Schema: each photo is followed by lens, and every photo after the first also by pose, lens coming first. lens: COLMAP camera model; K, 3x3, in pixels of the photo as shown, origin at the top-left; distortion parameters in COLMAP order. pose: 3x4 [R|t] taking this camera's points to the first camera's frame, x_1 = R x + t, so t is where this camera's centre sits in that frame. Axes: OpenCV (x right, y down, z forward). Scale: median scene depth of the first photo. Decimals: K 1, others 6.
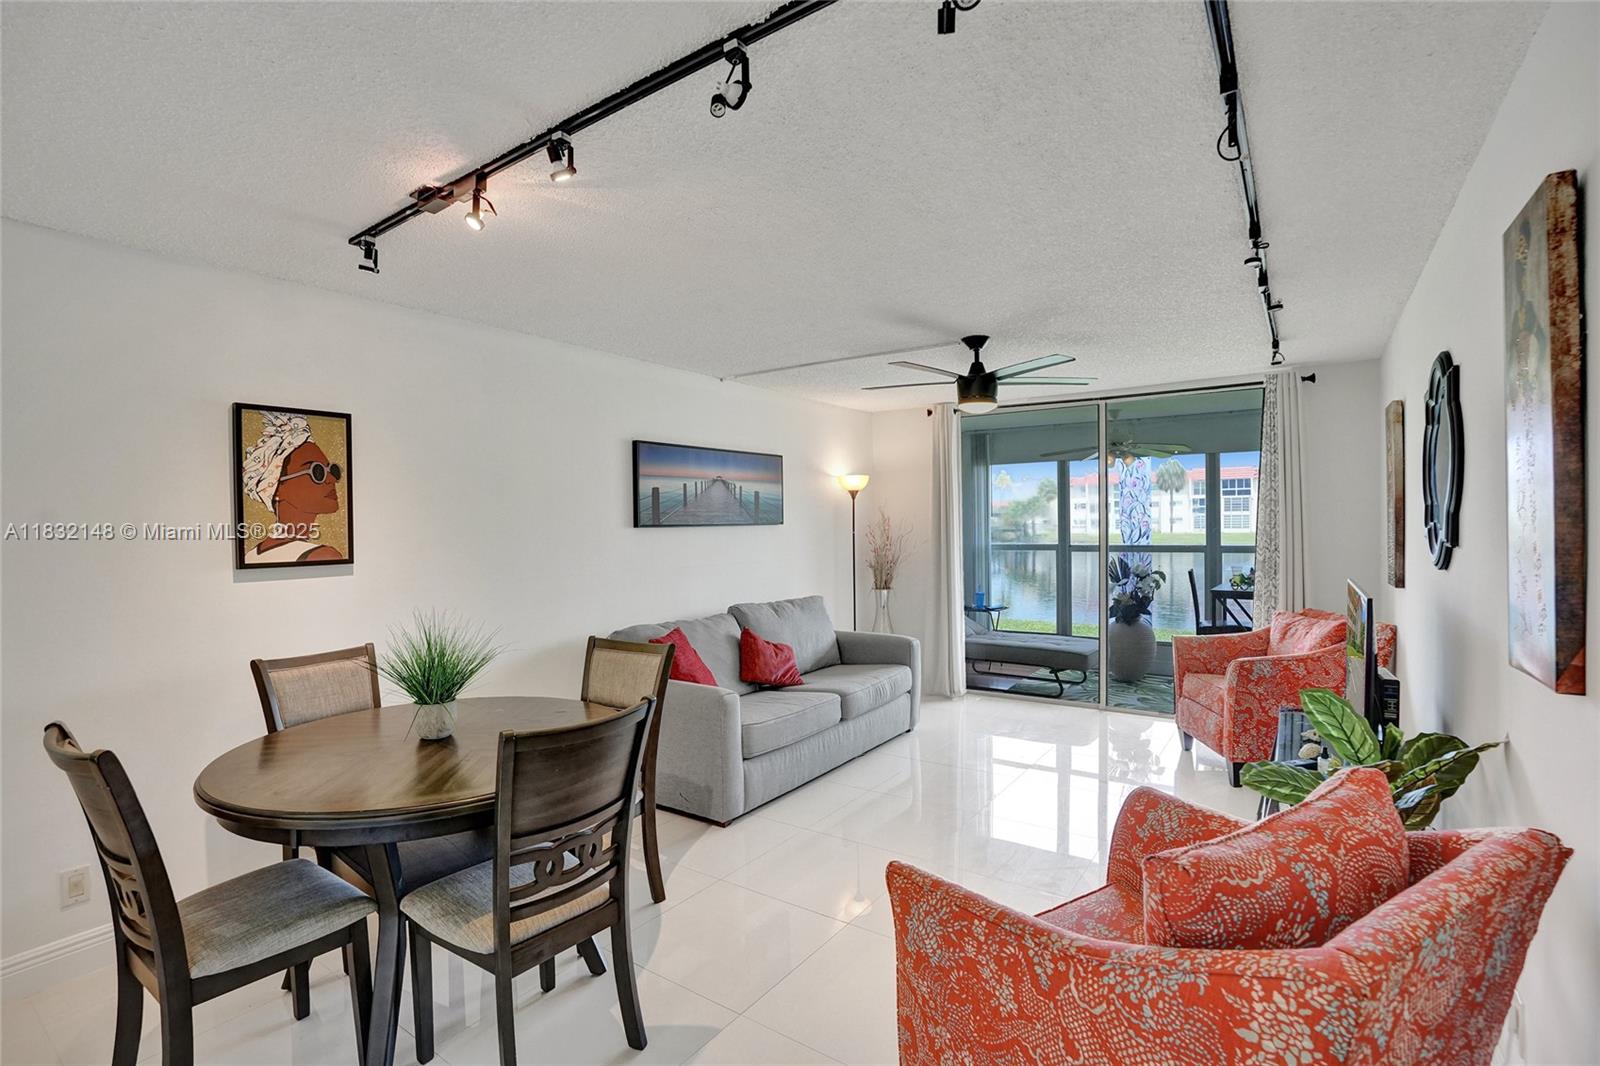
lens RADIAL K [[743.8, 0, 797.5], [0, 743.8, 534.5], [0, 0, 1]] dist [-0.068694, 0.029174]
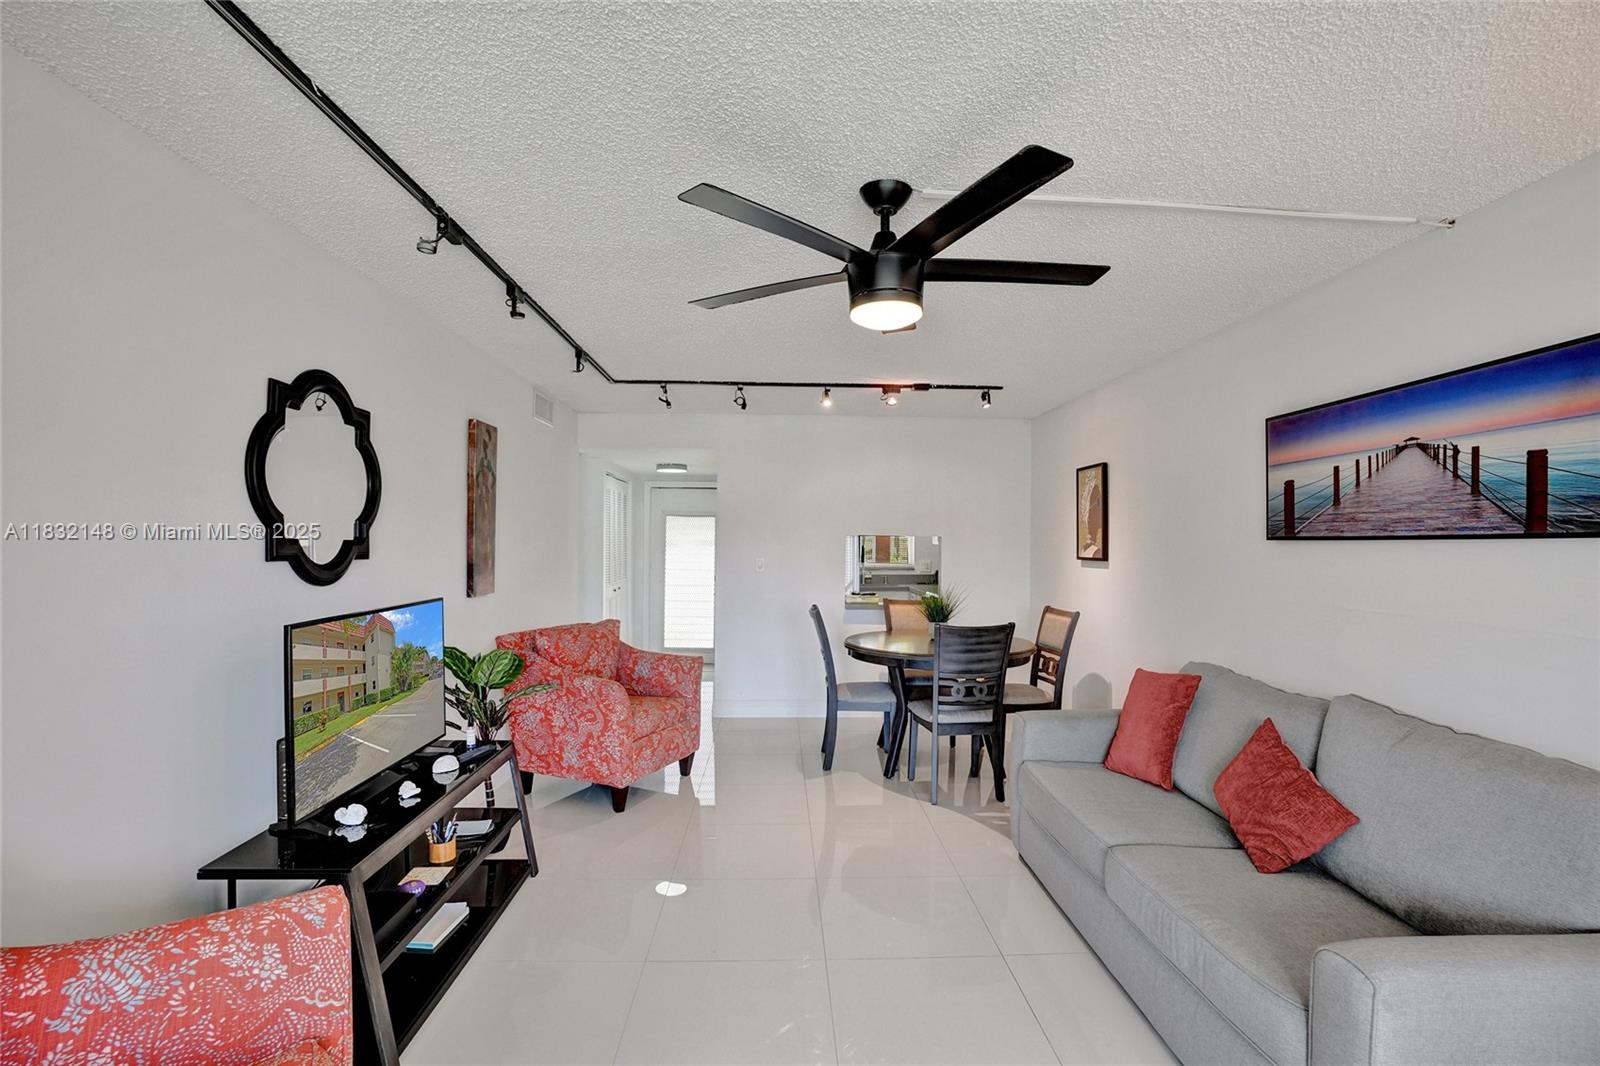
lens RADIAL K [[743.8, 0, 797.5], [0, 743.8, 534.5], [0, 0, 1]] dist [-0.068694, 0.029174]
pose [[-0.804577, 0.001836, -0.593846, 0.506720], [-0.004673, 0.999945, 0.009423, -0.017668], [0.593830, 0.010357, -0.804524, 1.158571]]
